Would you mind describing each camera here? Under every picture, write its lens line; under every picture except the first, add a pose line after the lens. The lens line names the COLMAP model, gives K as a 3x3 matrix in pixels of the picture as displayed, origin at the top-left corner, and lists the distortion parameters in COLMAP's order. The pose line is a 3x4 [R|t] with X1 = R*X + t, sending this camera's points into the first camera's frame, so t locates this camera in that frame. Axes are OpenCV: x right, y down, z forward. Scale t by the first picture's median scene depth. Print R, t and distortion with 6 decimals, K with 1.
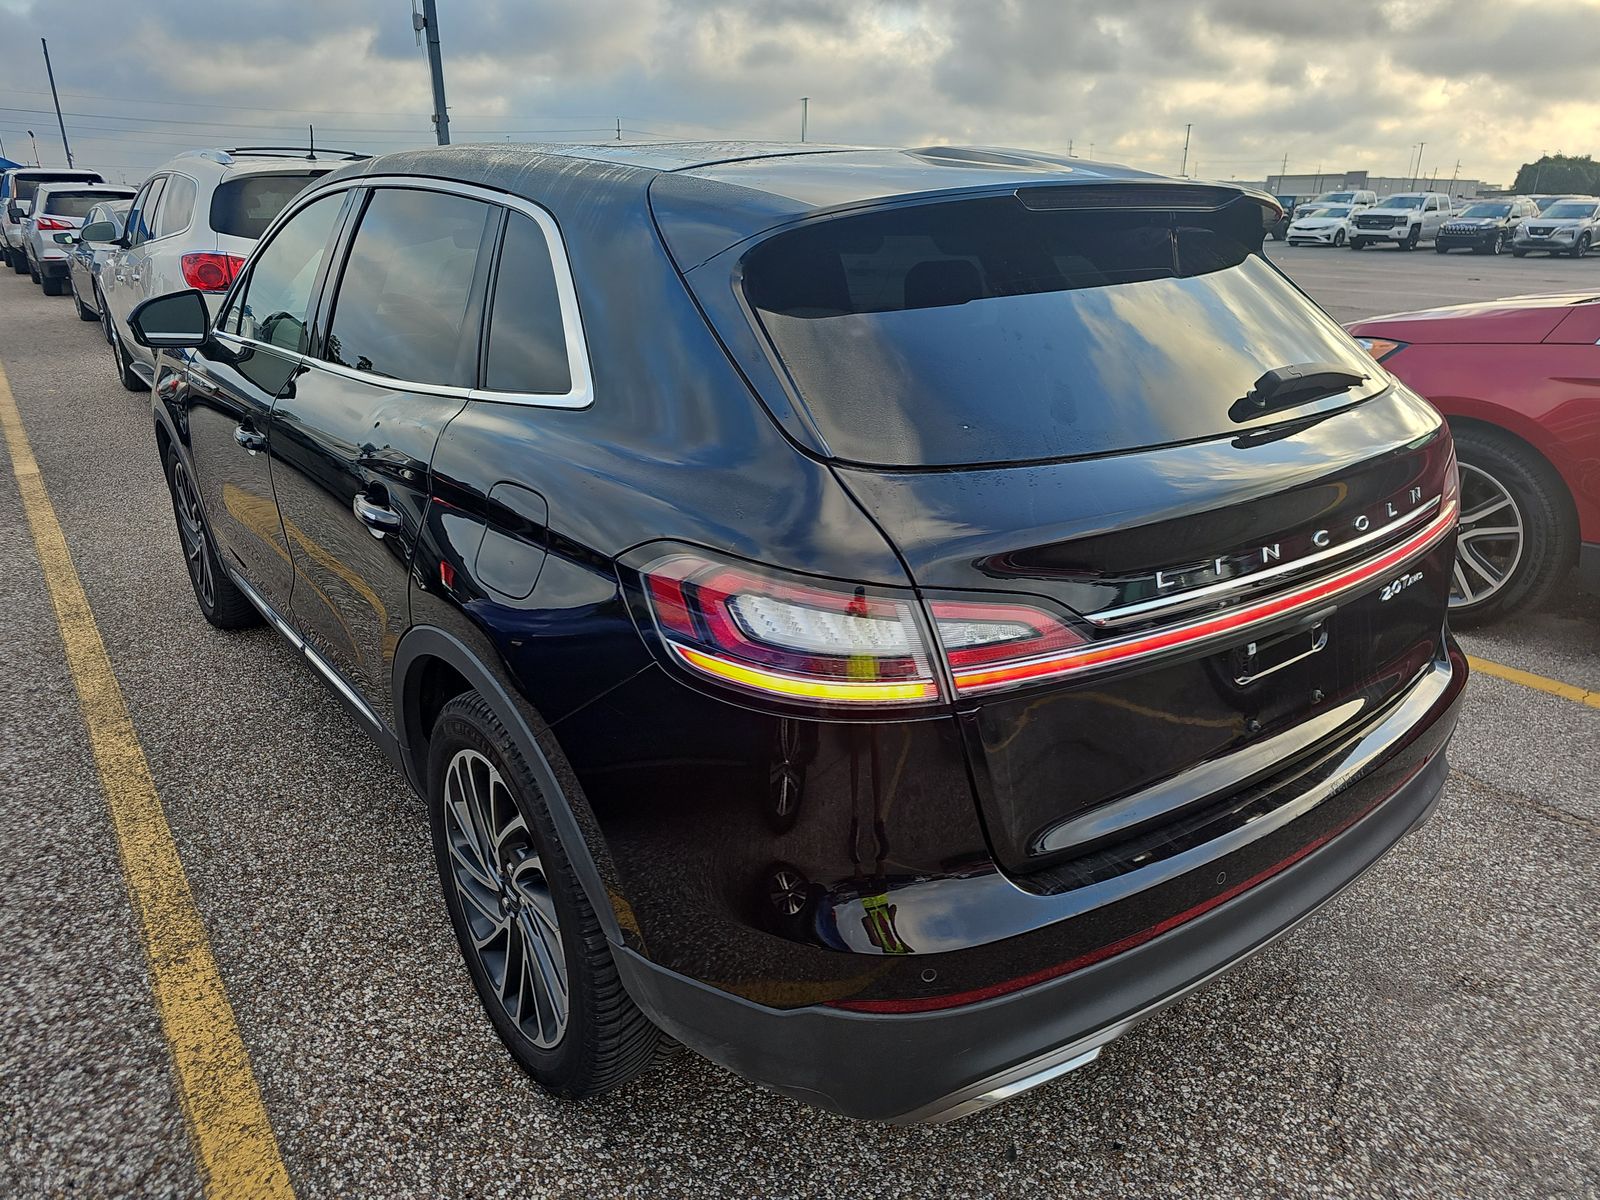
lens RADIAL K [[1074.2, 0, 800.0], [0, 1074.2, 600.0], [0, 0, 1]] dist [0.001095, 0.000207]
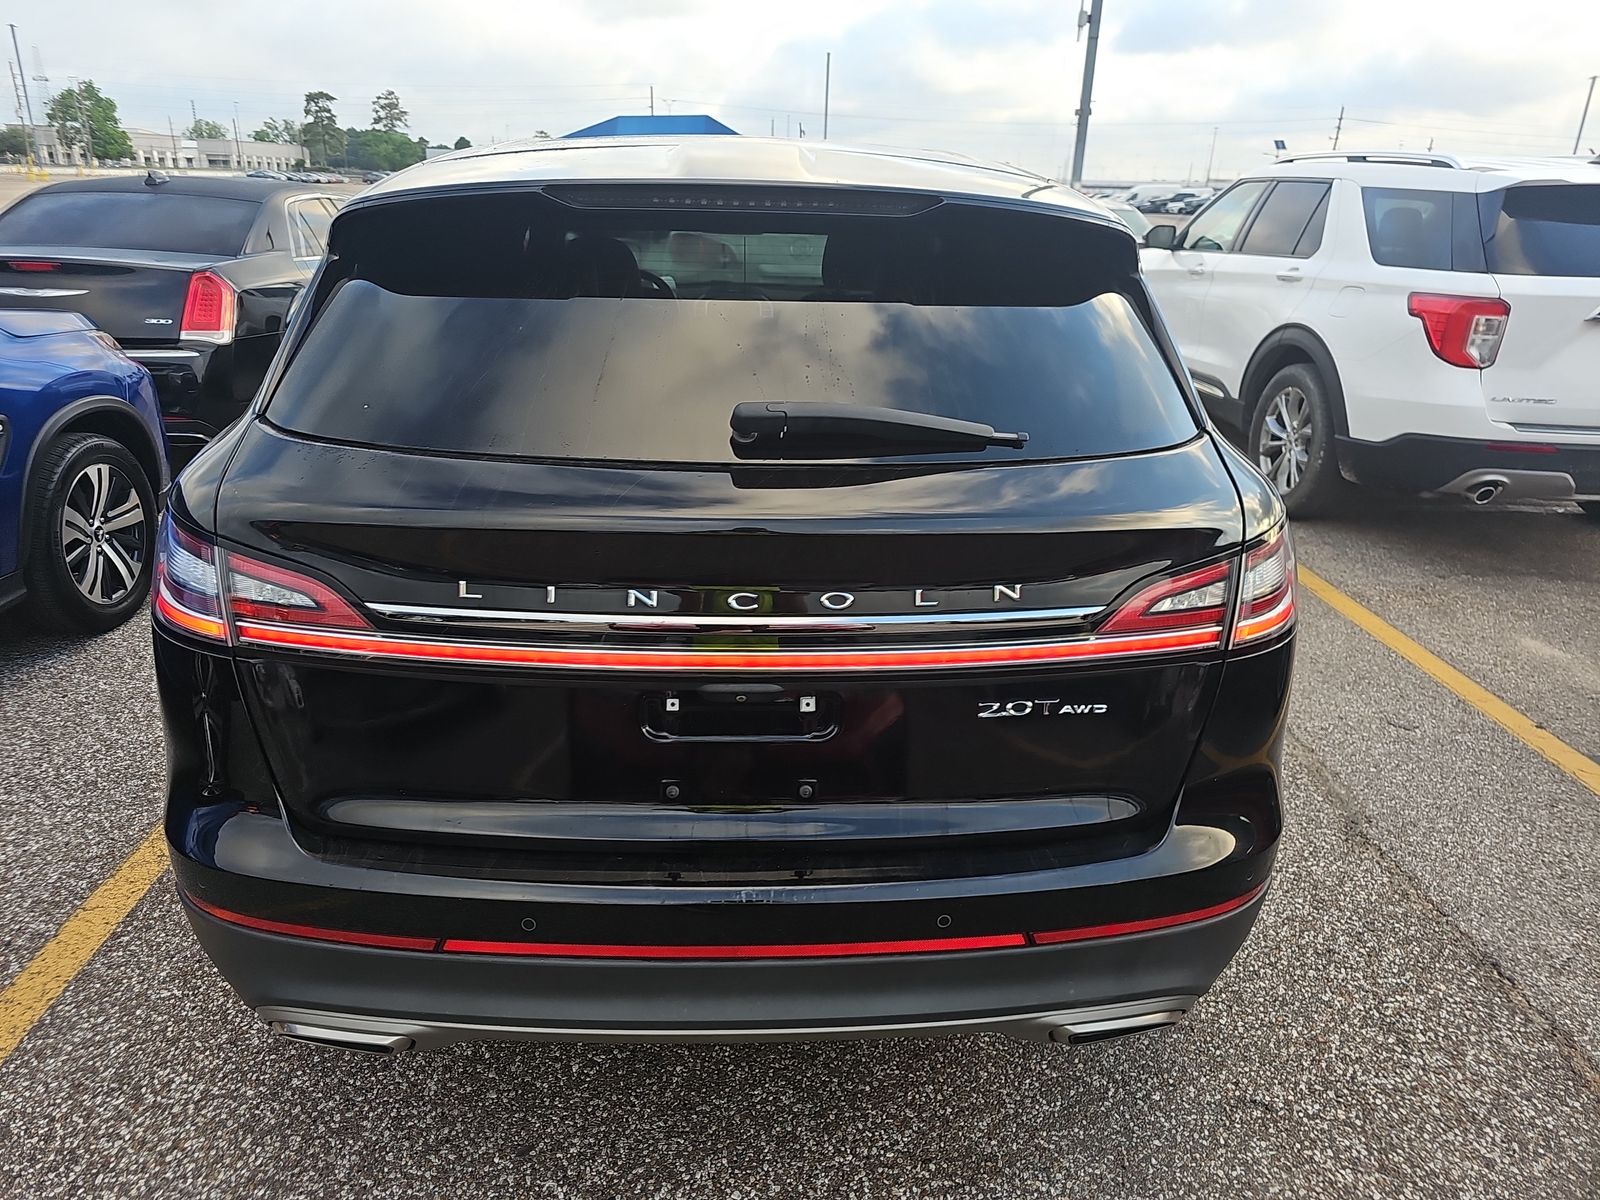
lens RADIAL K [[1077.8, 0, 800.1], [0, 1077.8, 557.2], [0, 0, 1]] dist [0.005037, 0.000843]
pose [[0.815796, 0.200536, -0.542459, 1.054019], [-0.215094, 0.975881, 0.037286, -0.142844], [0.536853, 0.086262, 0.839254, 0.313097]]
